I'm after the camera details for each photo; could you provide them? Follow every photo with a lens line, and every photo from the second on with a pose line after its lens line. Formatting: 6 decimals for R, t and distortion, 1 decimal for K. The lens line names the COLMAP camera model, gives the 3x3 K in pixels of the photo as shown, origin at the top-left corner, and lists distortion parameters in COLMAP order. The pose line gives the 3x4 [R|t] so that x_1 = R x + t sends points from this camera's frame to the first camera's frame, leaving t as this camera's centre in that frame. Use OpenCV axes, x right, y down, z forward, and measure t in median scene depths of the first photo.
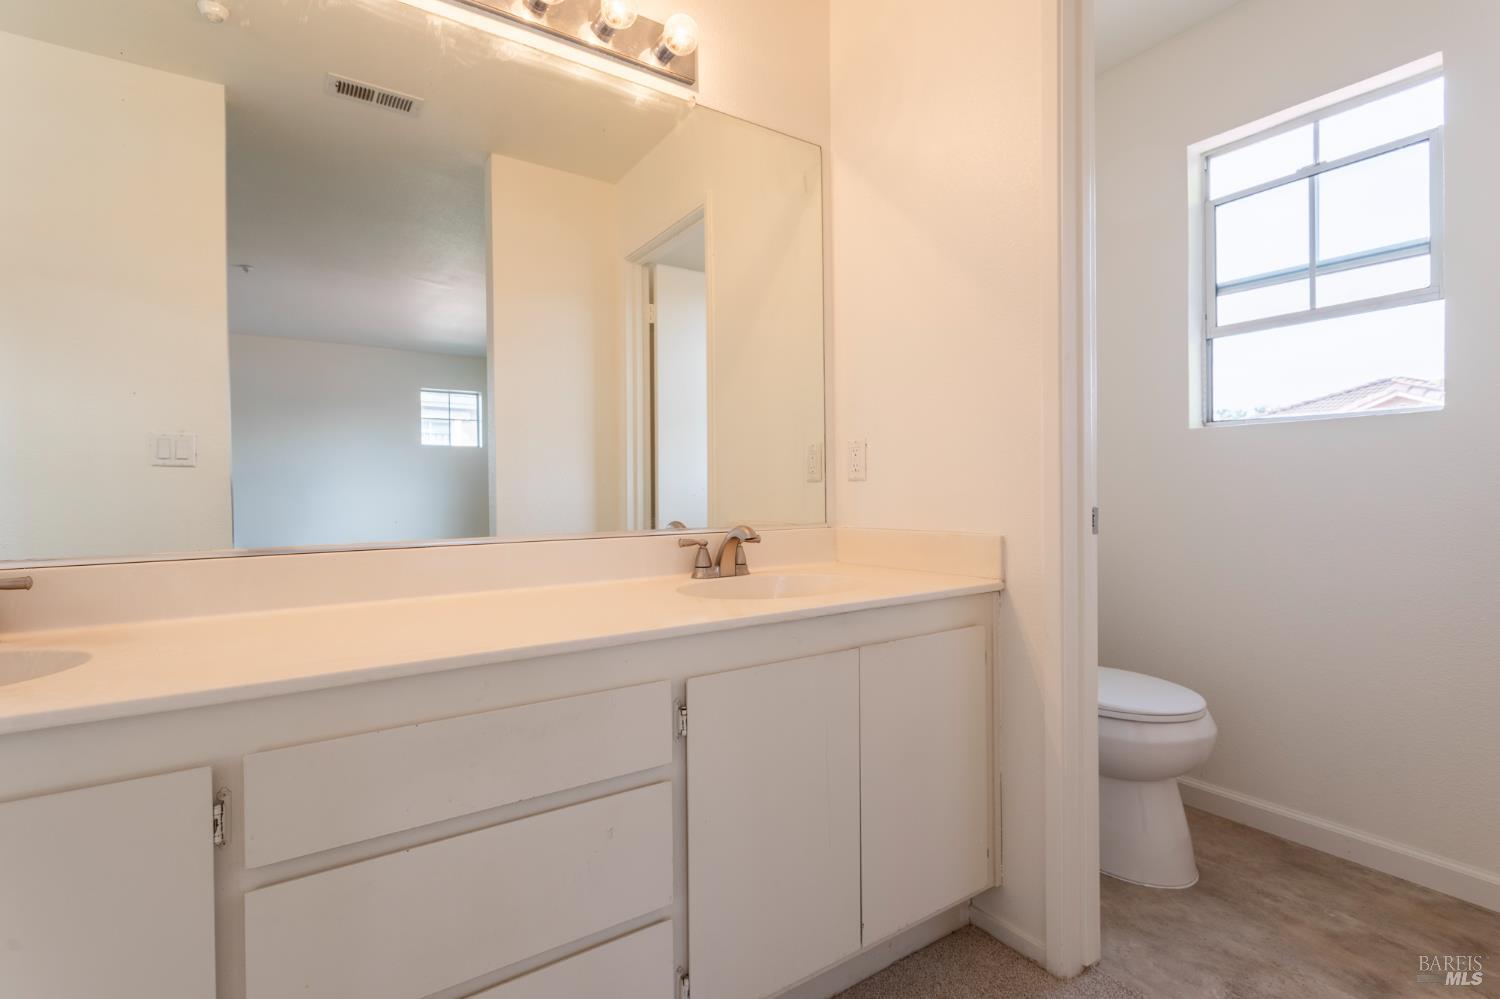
lens RADIAL K [[701.9, 0, 746.8], [0, 701.9, 493.3], [0, 0, 1]] dist [0.004266, 0.001290]
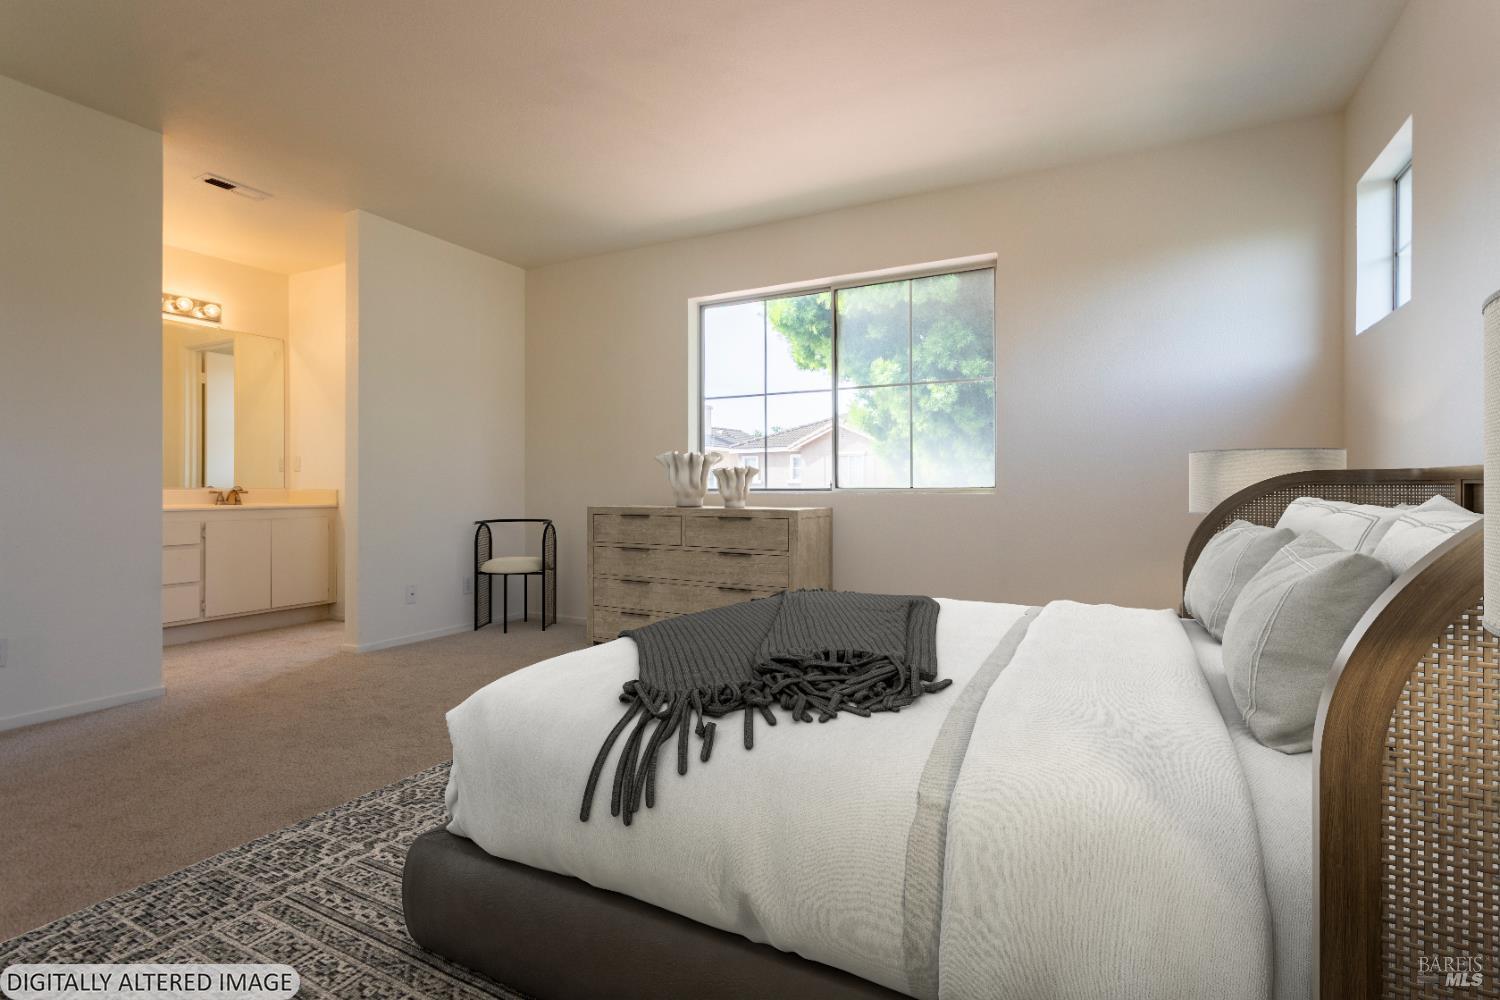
lens RADIAL K [[711.7, 0, 747.7], [0, 711.7, 496.8], [0, 0, 1]] dist [0.002939, 0.001095]
pose [[0.876941, 0.011039, 0.480472, 0.390753], [-0.008580, 0.999936, -0.007314, 0.089517], [-0.480522, 0.002292, 0.876980, -2.334380]]
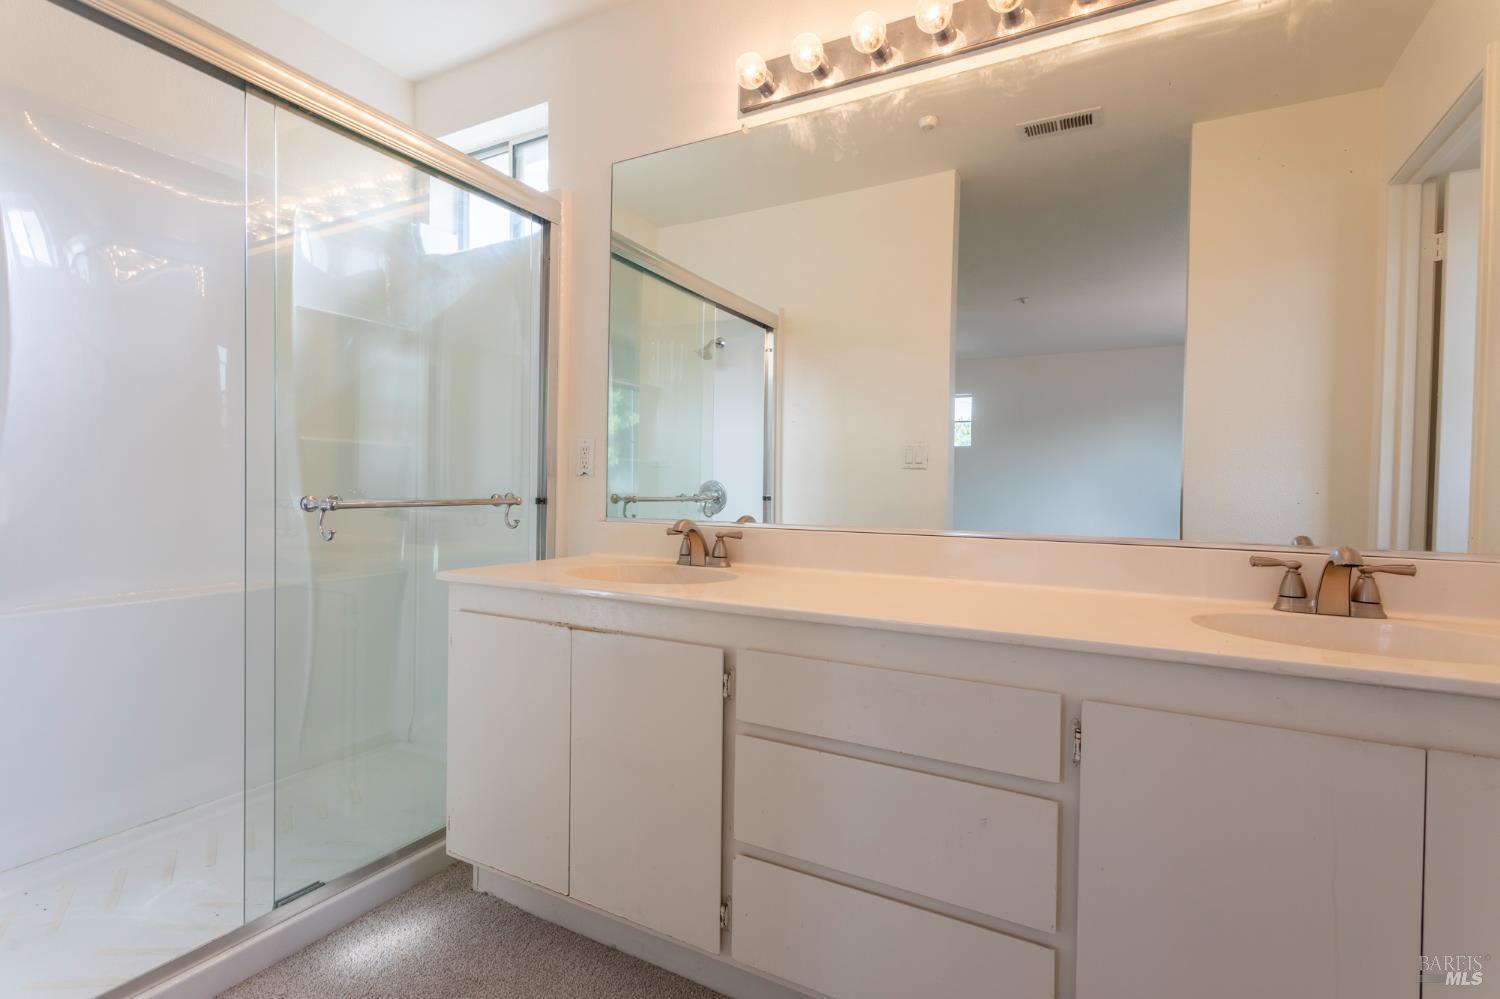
lens RADIAL K [[699.8, 0, 746.9], [0, 699.8, 497.6], [0, 0, 1]] dist [0.001991, -0.007846]
pose [[0.464539, 0.029158, -0.885073, 0.329616], [-0.024391, 0.999500, 0.020126, -0.002722], [0.885217, 0.012238, 0.465018, 0.126473]]
